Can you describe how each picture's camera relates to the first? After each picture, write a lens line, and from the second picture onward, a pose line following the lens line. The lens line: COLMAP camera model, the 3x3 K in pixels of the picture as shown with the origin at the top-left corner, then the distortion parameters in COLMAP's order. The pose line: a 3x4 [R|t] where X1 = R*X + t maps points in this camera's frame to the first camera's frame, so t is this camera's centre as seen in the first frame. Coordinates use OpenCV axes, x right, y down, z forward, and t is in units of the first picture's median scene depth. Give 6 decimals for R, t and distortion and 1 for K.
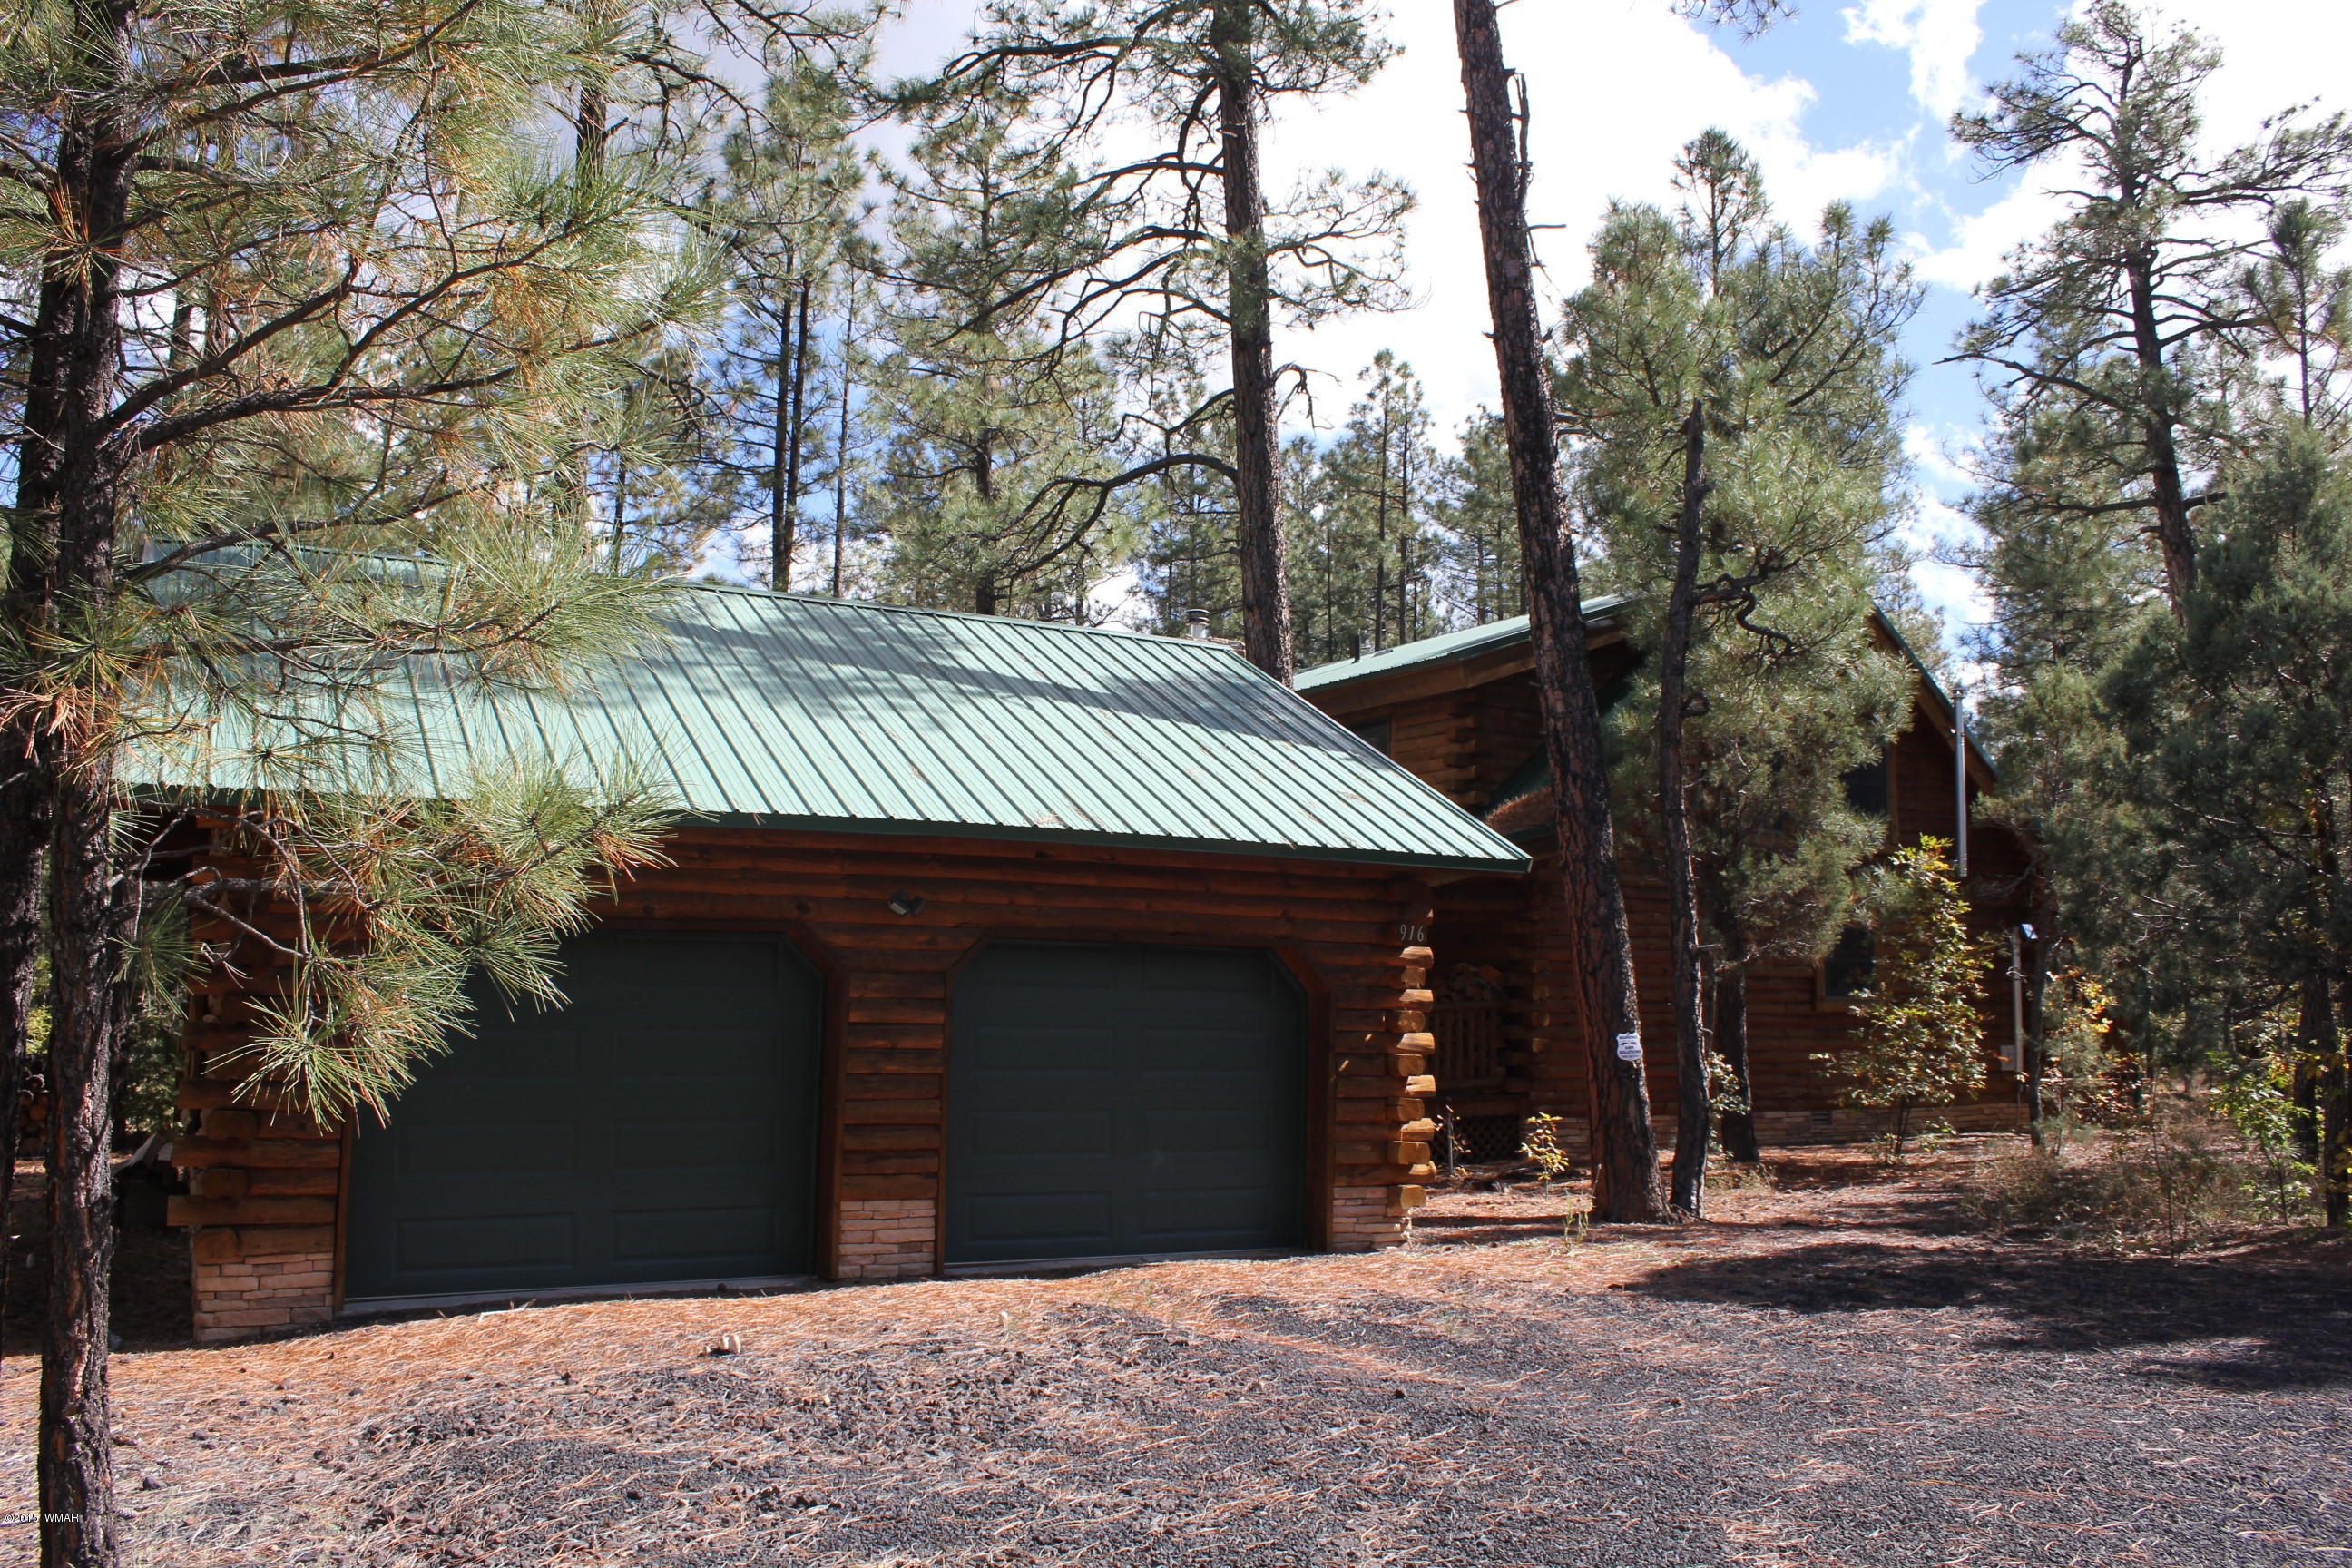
lens RADIAL K [[1964.6, 0, 1155.5], [0, 1964.6, 753.4], [0, 0, 1]] dist [-0.161699, 0.157930]
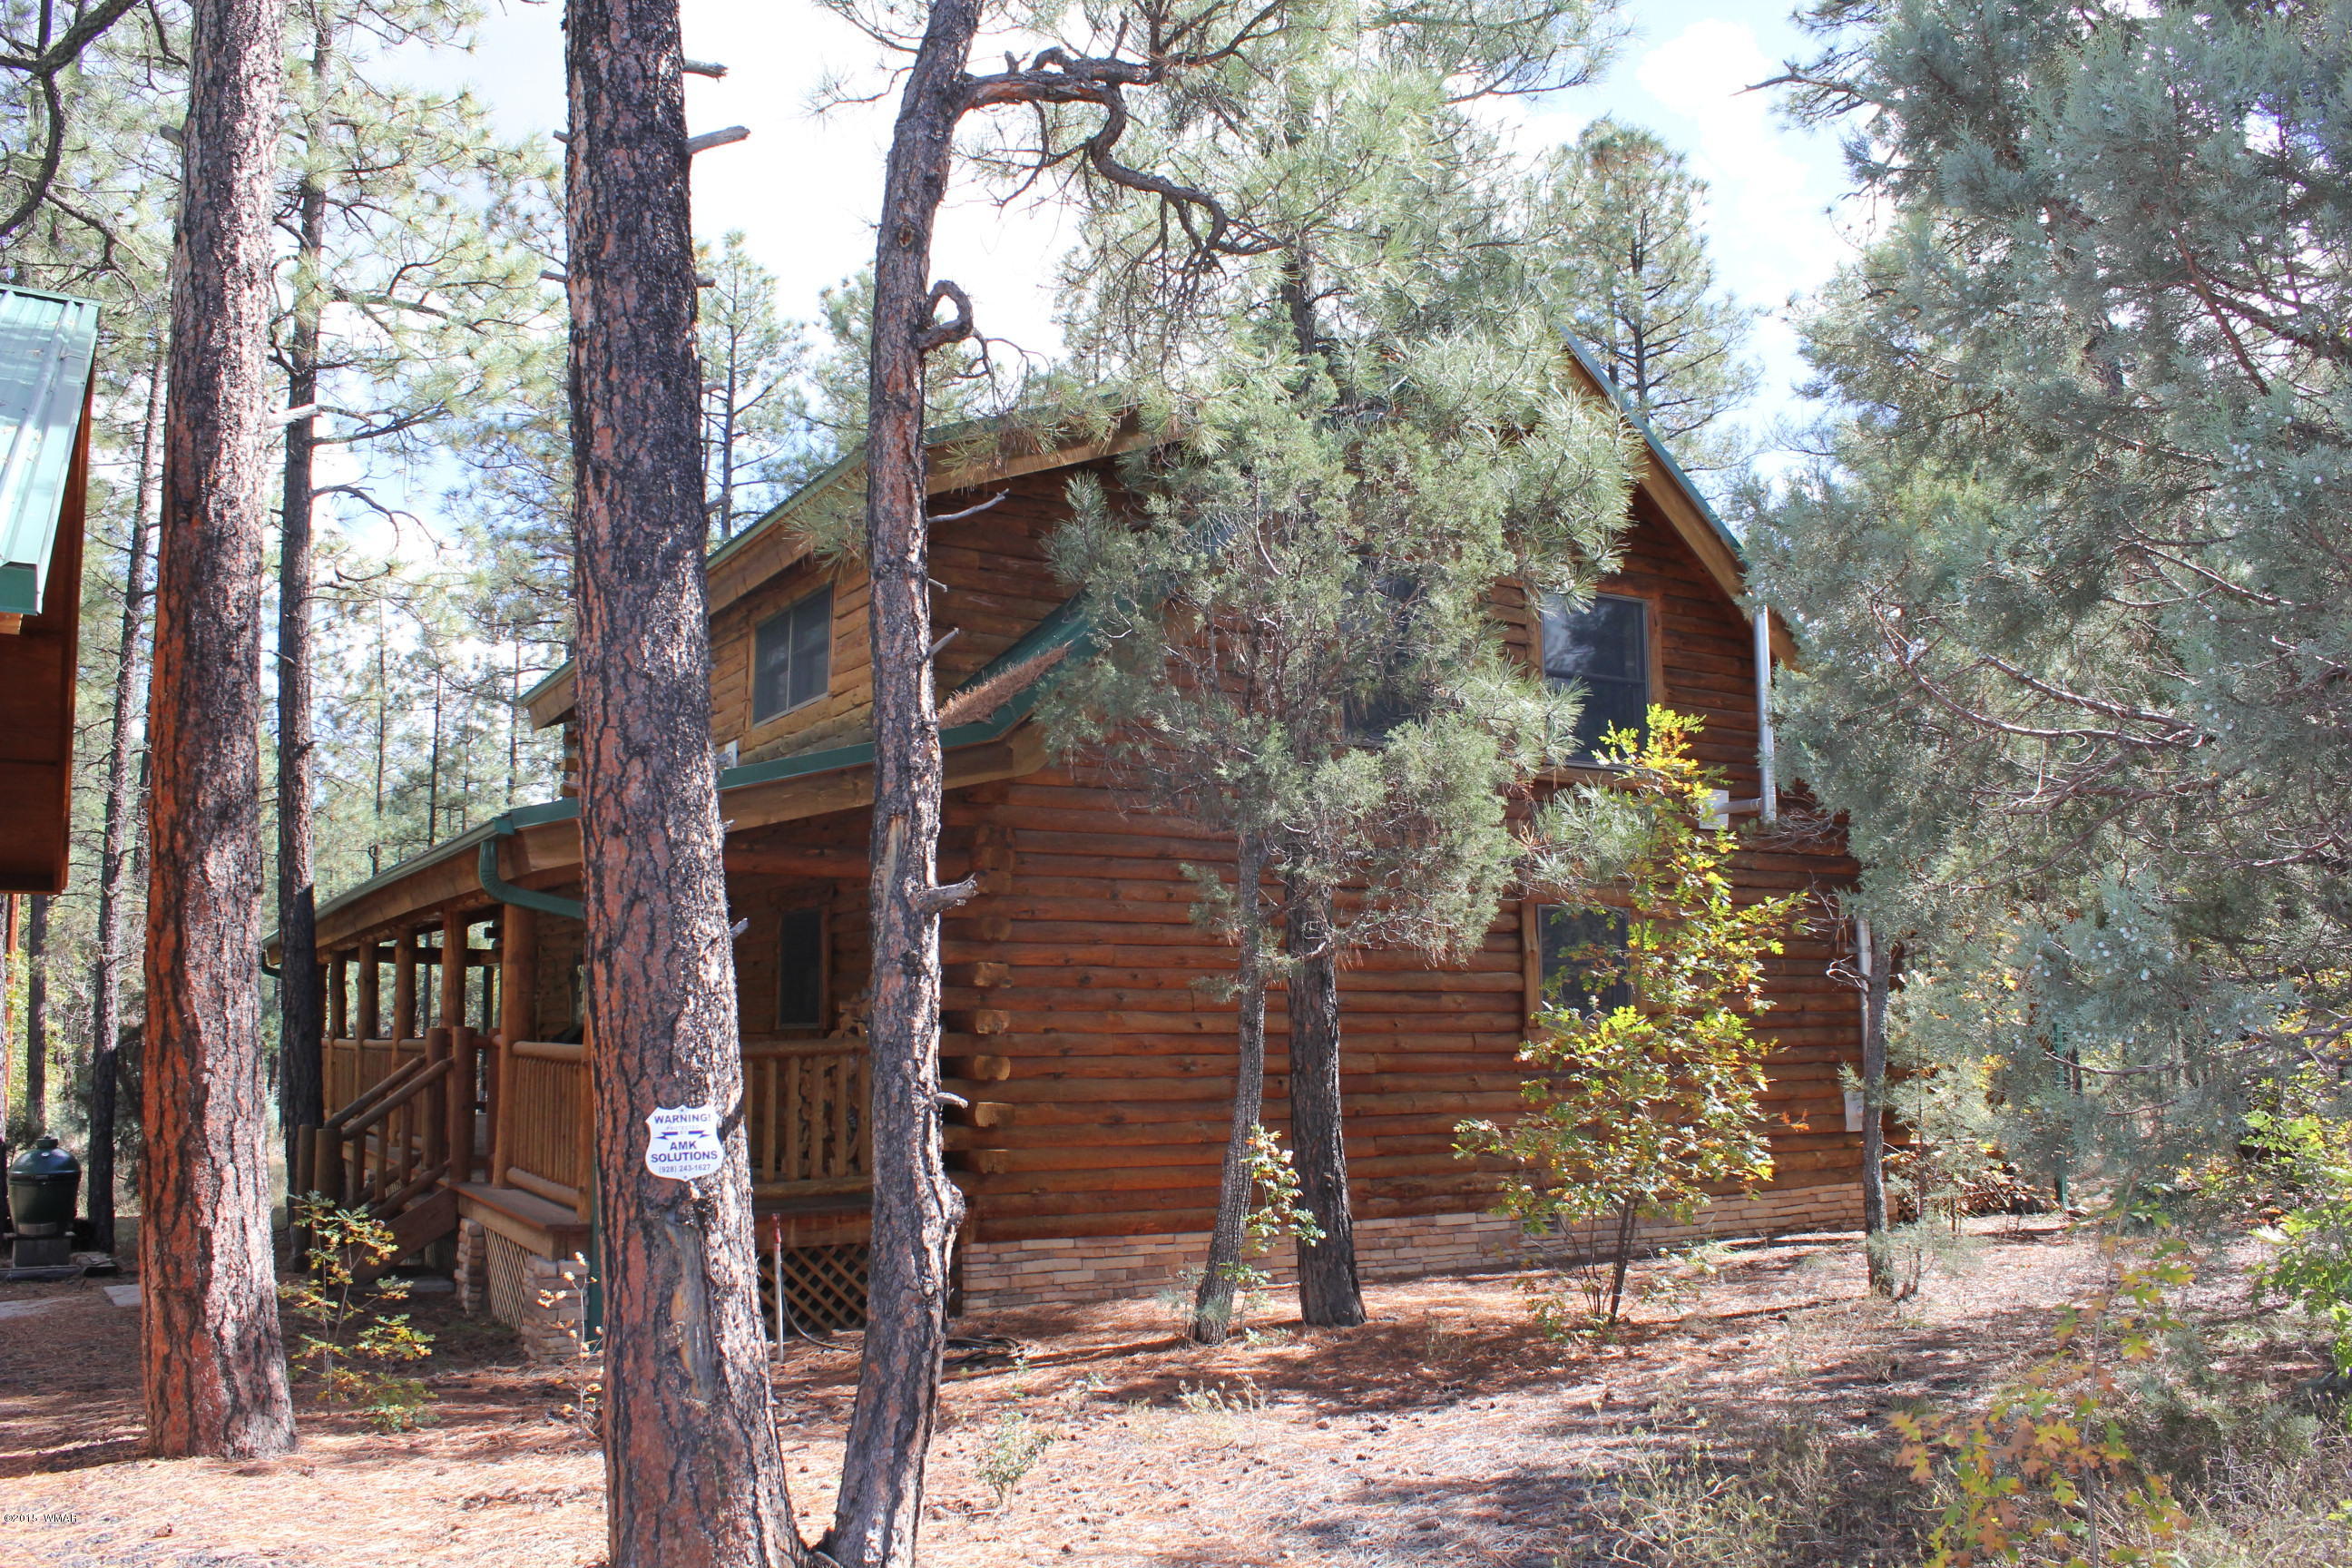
lens RADIAL K [[1964.6, 0, 1155.5], [0, 1964.6, 753.4], [0, 0, 1]] dist [-0.161699, 0.157930]
pose [[0.999282, -0.019540, 0.032455, 0.371767], [0.020310, 0.999516, -0.023554, 0.097478], [-0.031979, 0.024196, 0.999196, 0.701236]]
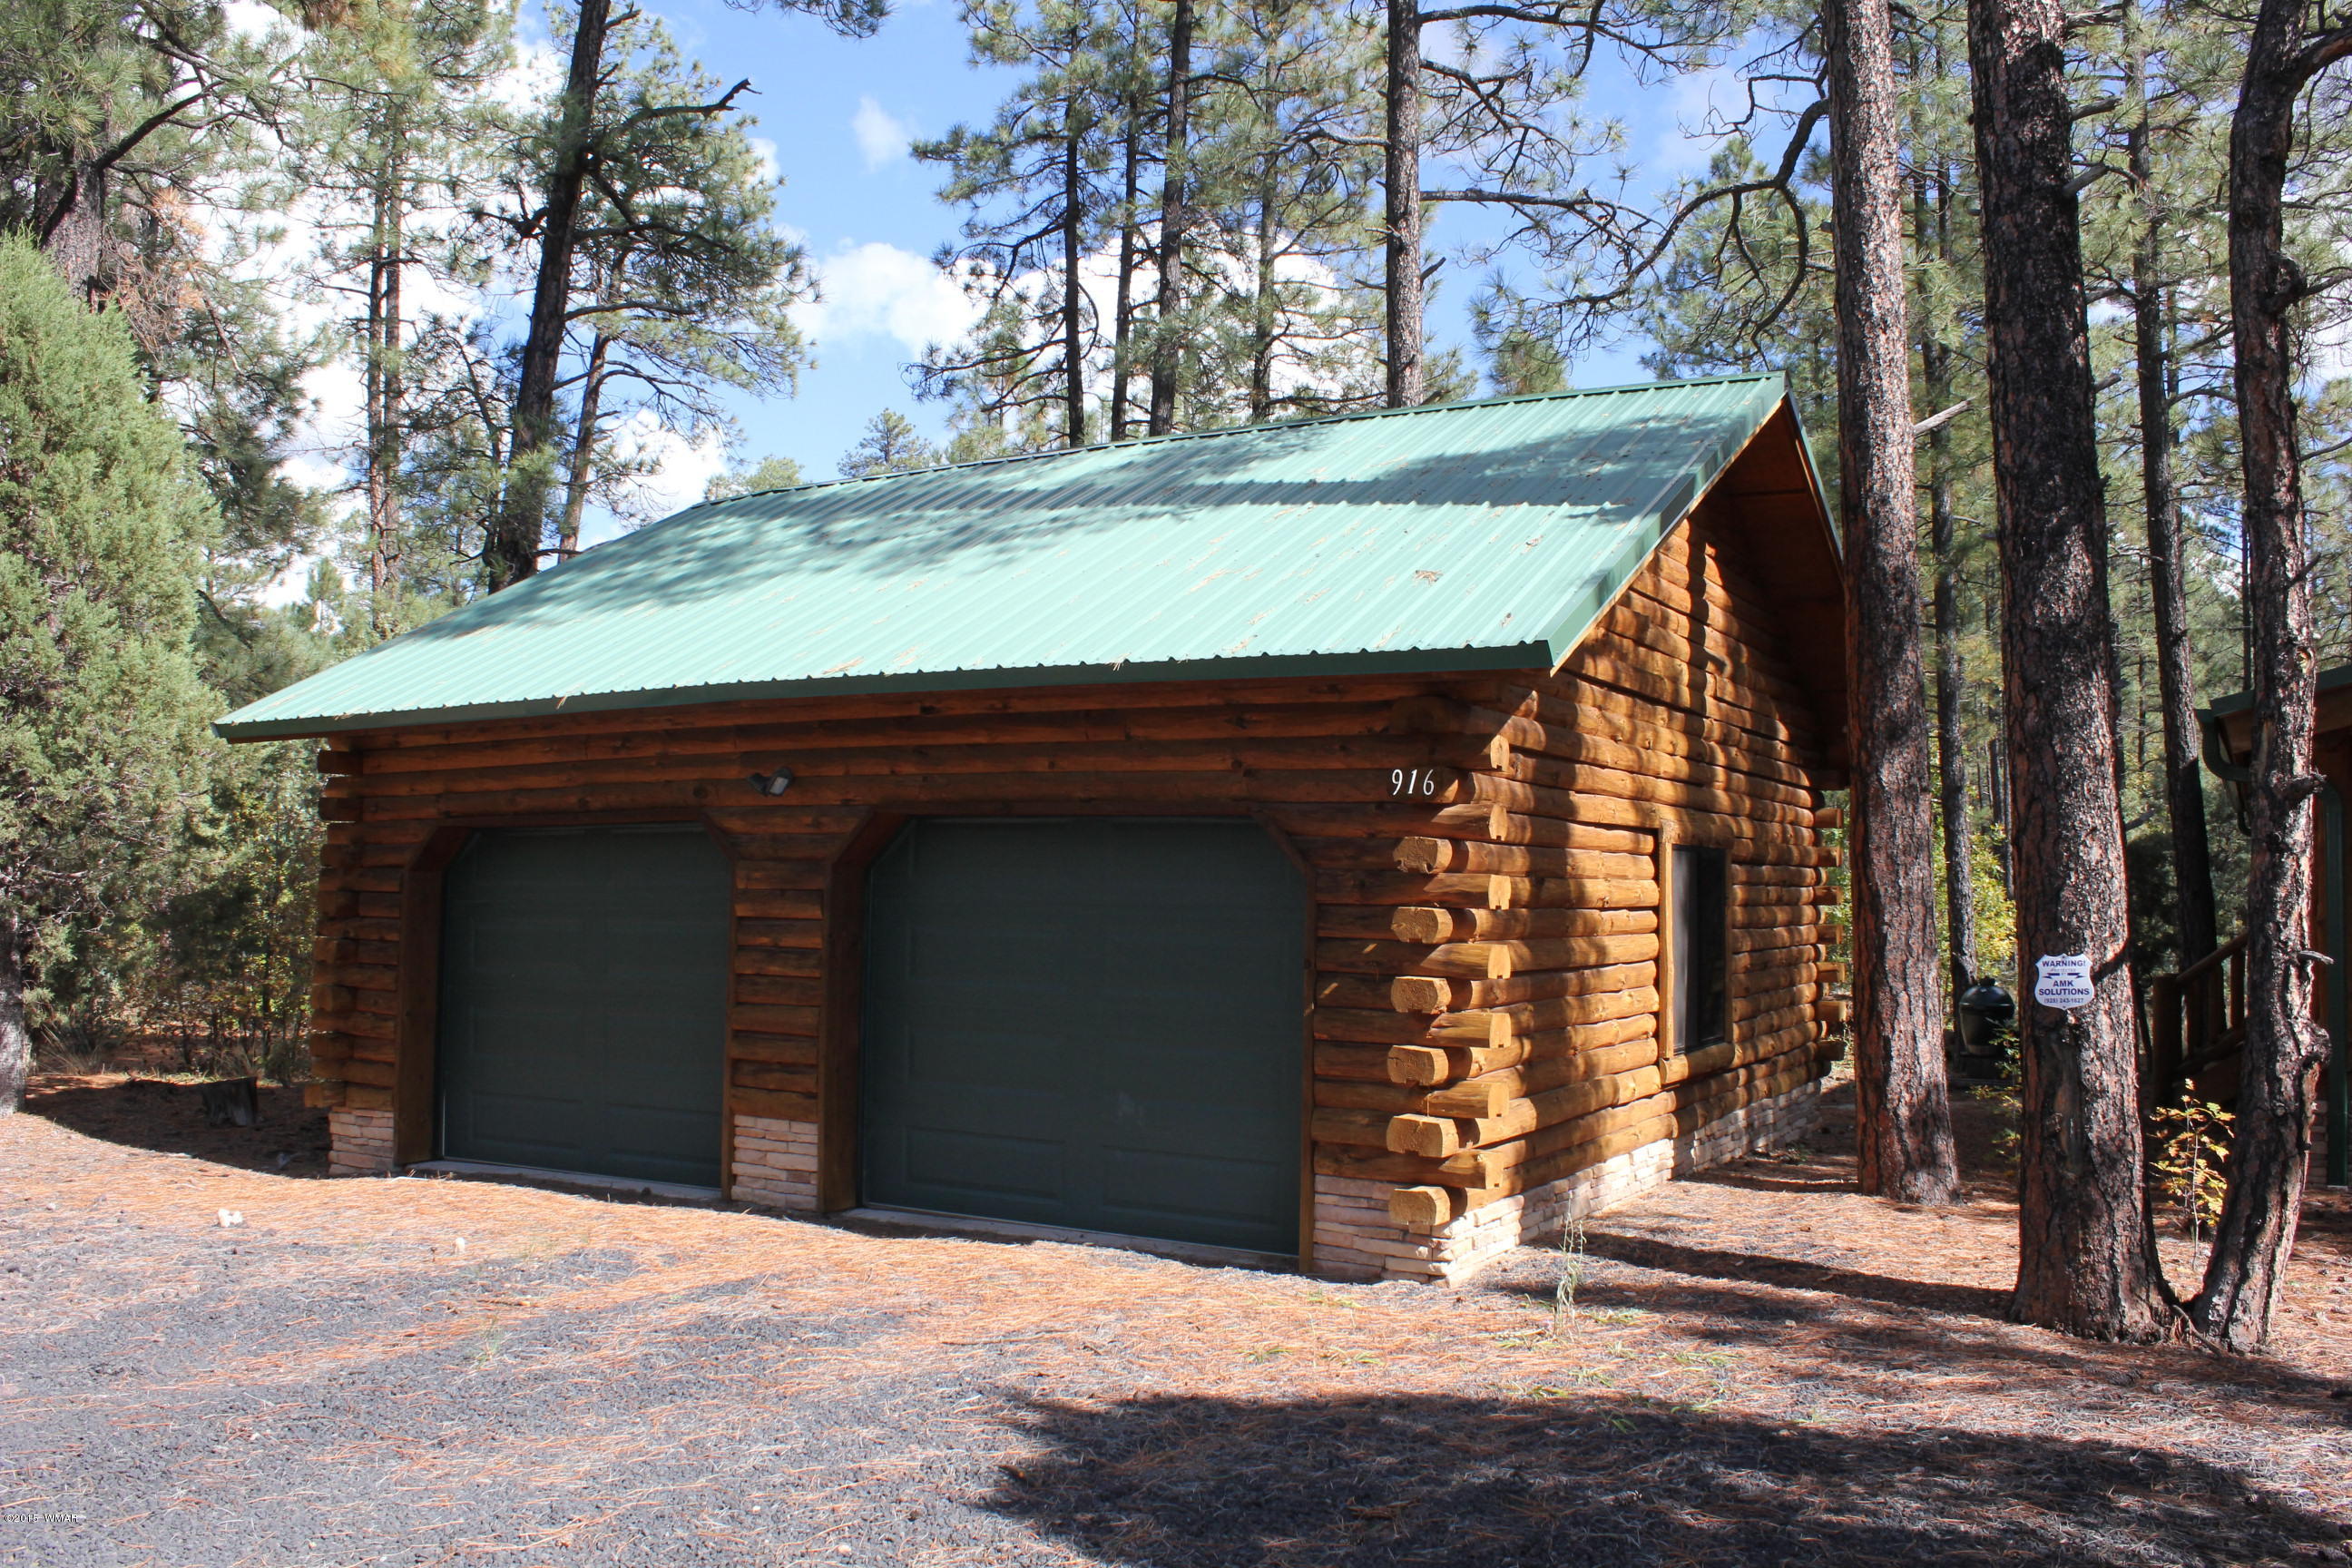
lens RADIAL K [[1964.6, 0, 1155.5], [0, 1964.6, 753.4], [0, 0, 1]] dist [-0.161699, 0.157930]
pose [[0.522292, -0.068188, -0.850036, 0.626541], [0.101518, 0.994681, -0.017414, 0.086630], [0.846702, -0.077198, 0.526436, 0.614384]]
